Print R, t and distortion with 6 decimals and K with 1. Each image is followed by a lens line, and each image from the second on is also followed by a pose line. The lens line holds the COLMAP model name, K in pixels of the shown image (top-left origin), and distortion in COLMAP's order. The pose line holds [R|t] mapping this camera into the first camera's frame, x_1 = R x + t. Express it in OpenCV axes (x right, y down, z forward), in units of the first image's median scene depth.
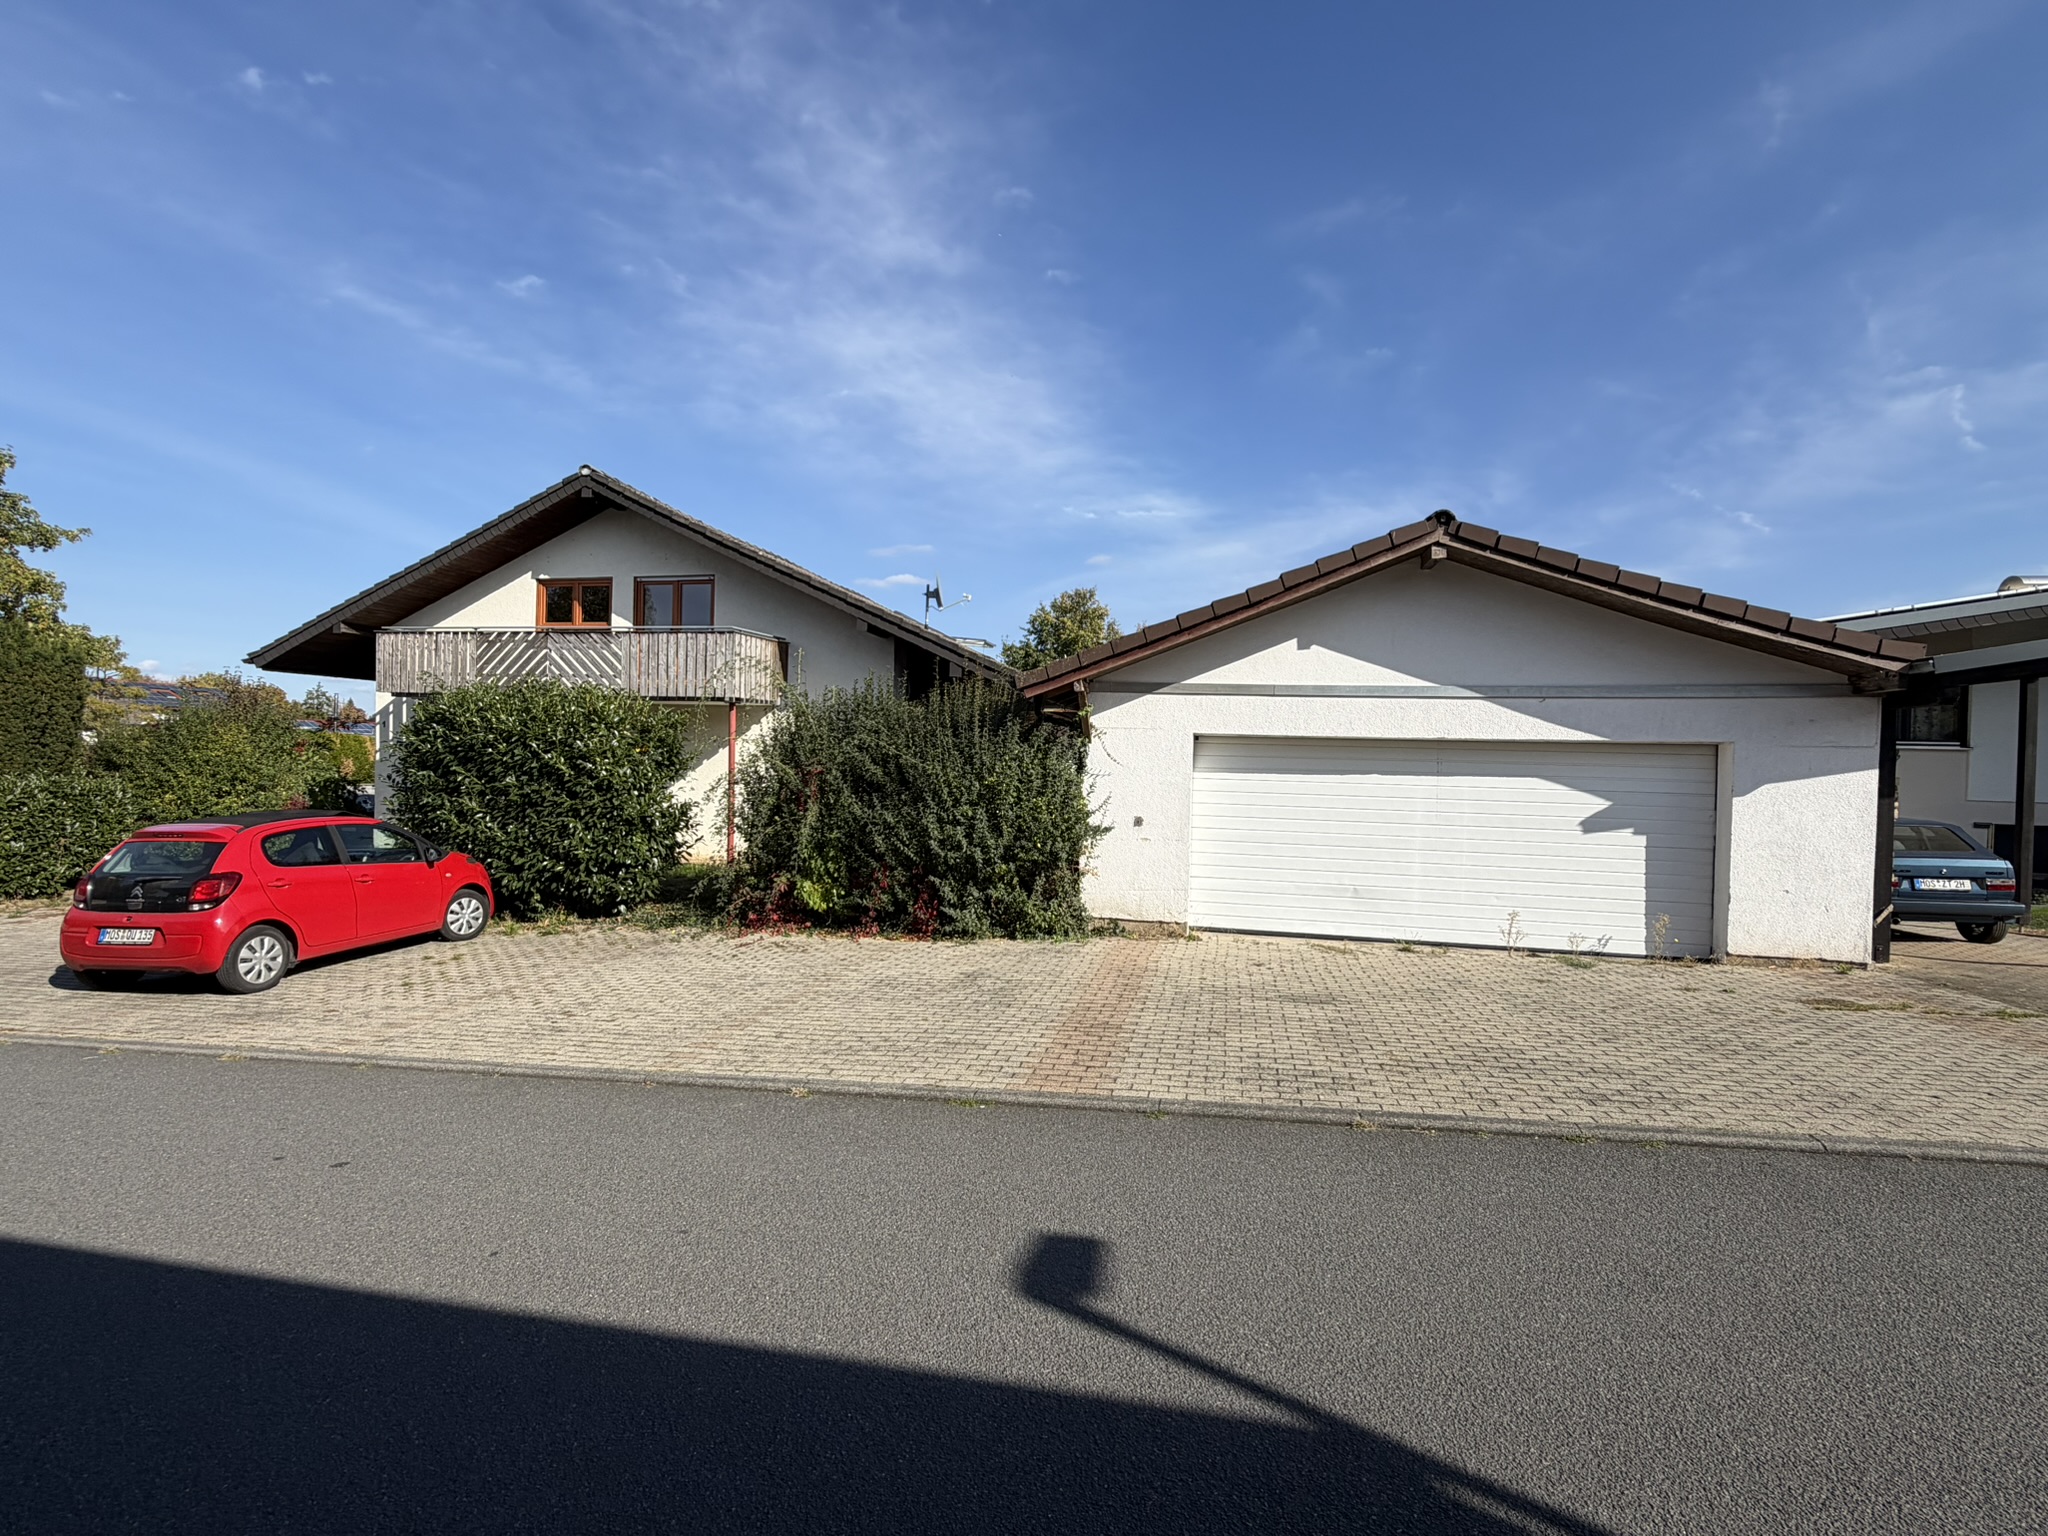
lens RADIAL K [[970.8, 0, 1023.6], [0, 970.8, 796.2], [0, 0, 1]] dist [-0.001357, -0.000468]
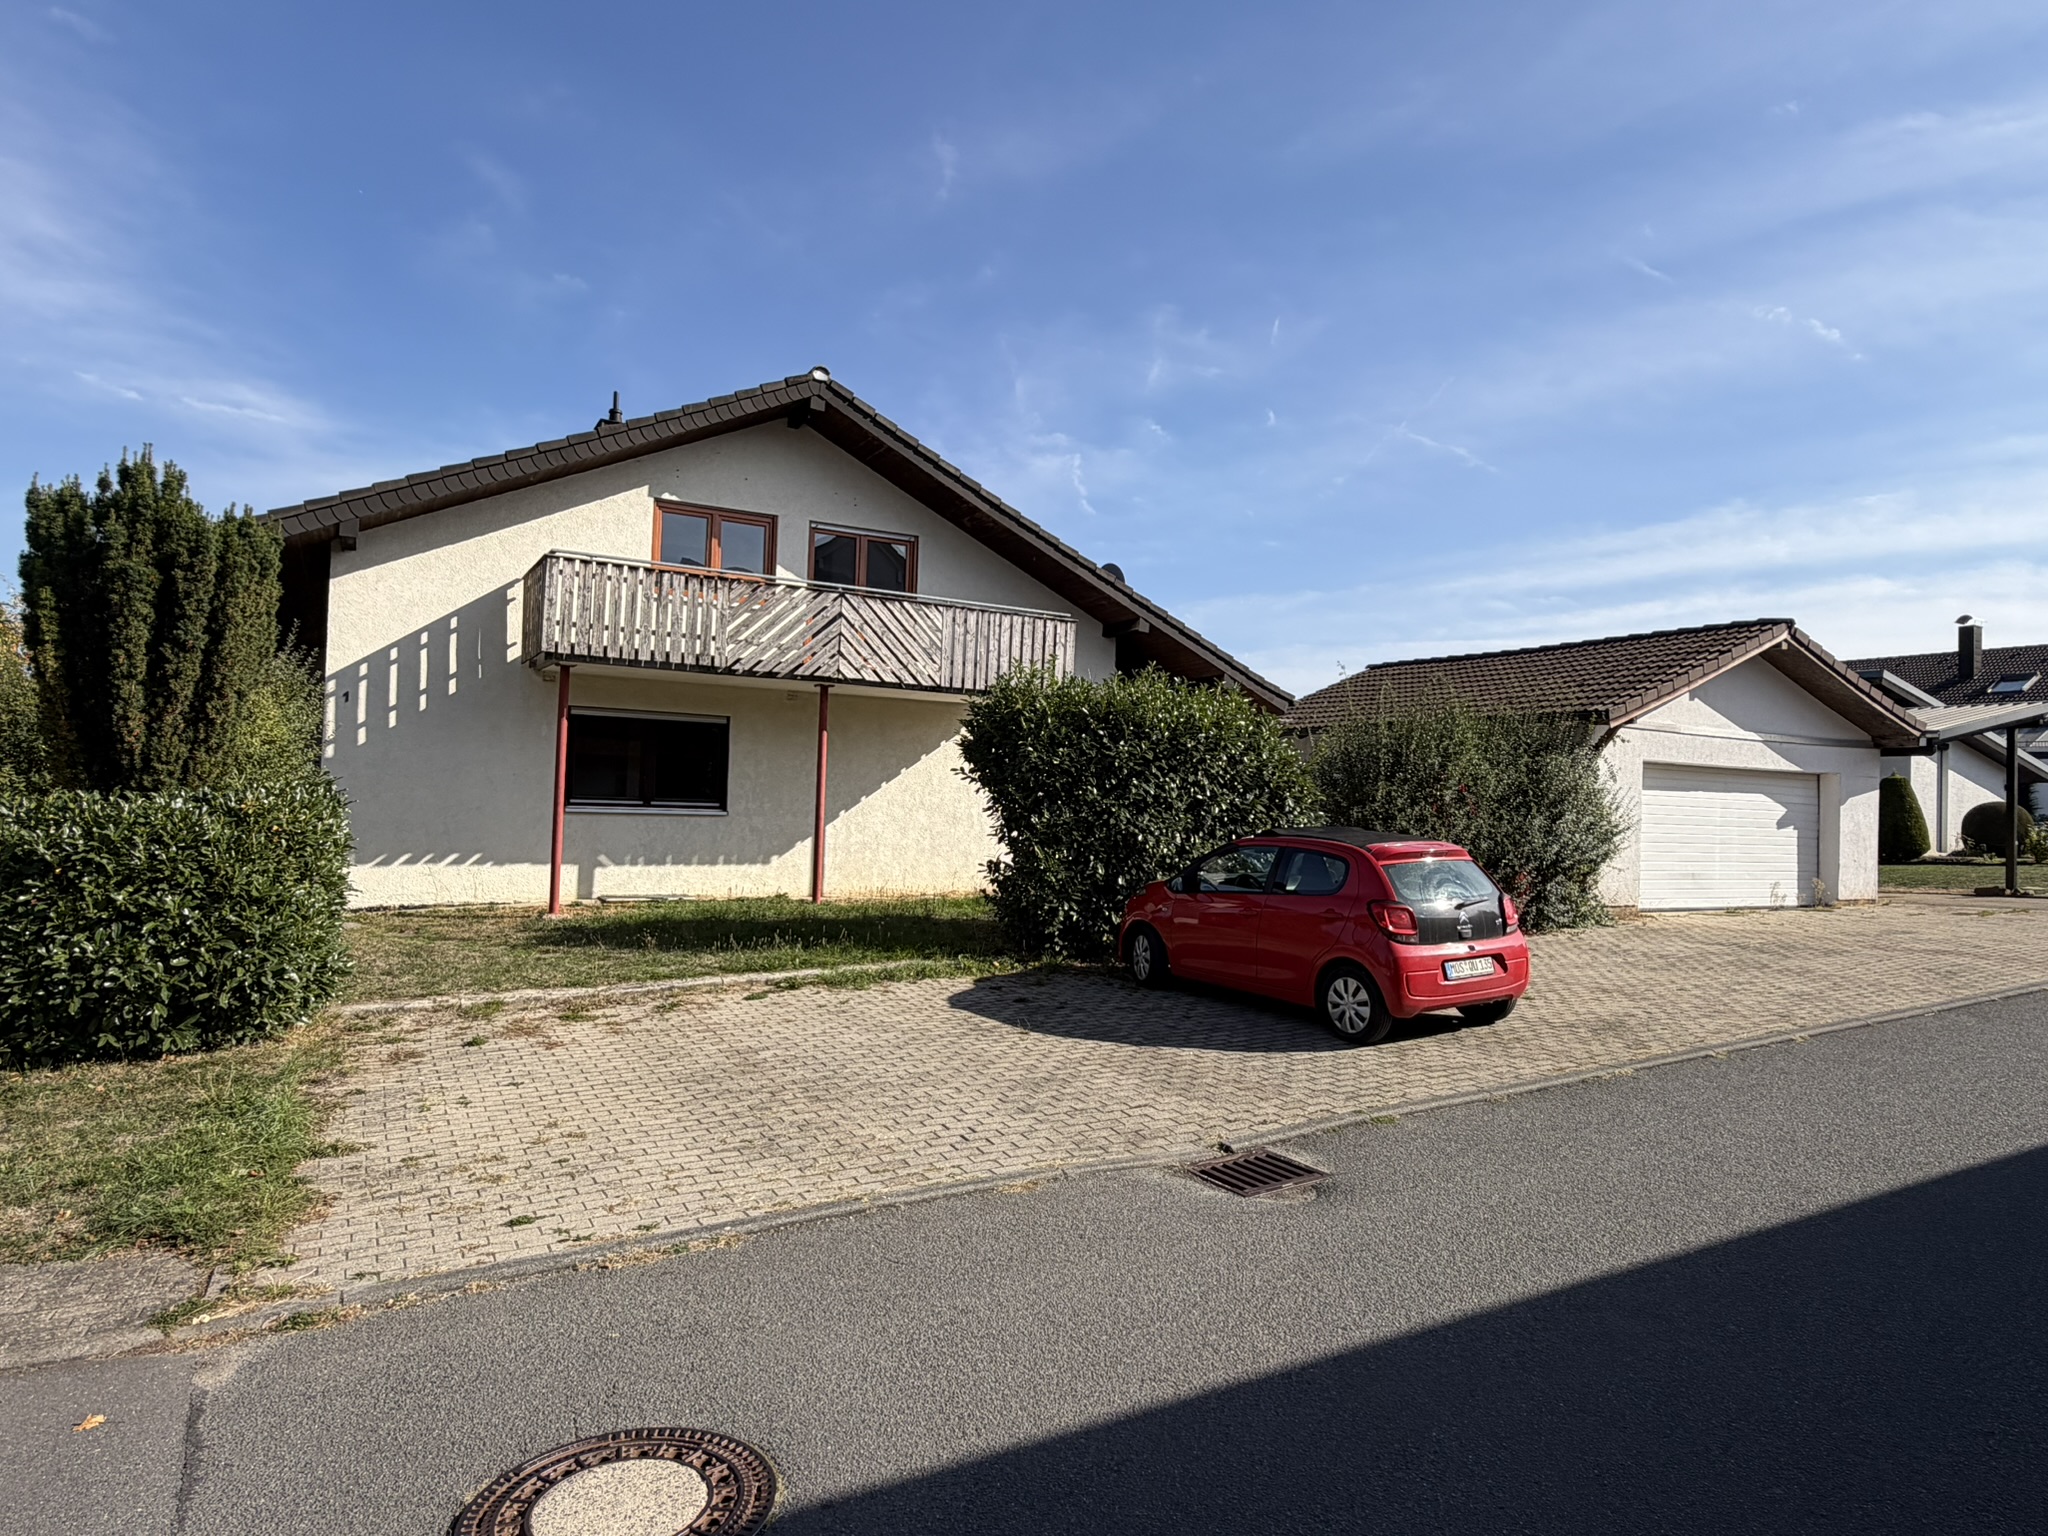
lens RADIAL K [[1173.5, 0, 1024.0], [0, 1173.5, 768.0], [0, 0, 1]] dist [-0.001648, -0.001992]
pose [[0.742564, 0.015207, 0.669602, -0.865993], [0.010083, 0.999375, -0.033877, -0.004823], [-0.669699, 0.031907, 0.741947, 0.228212]]
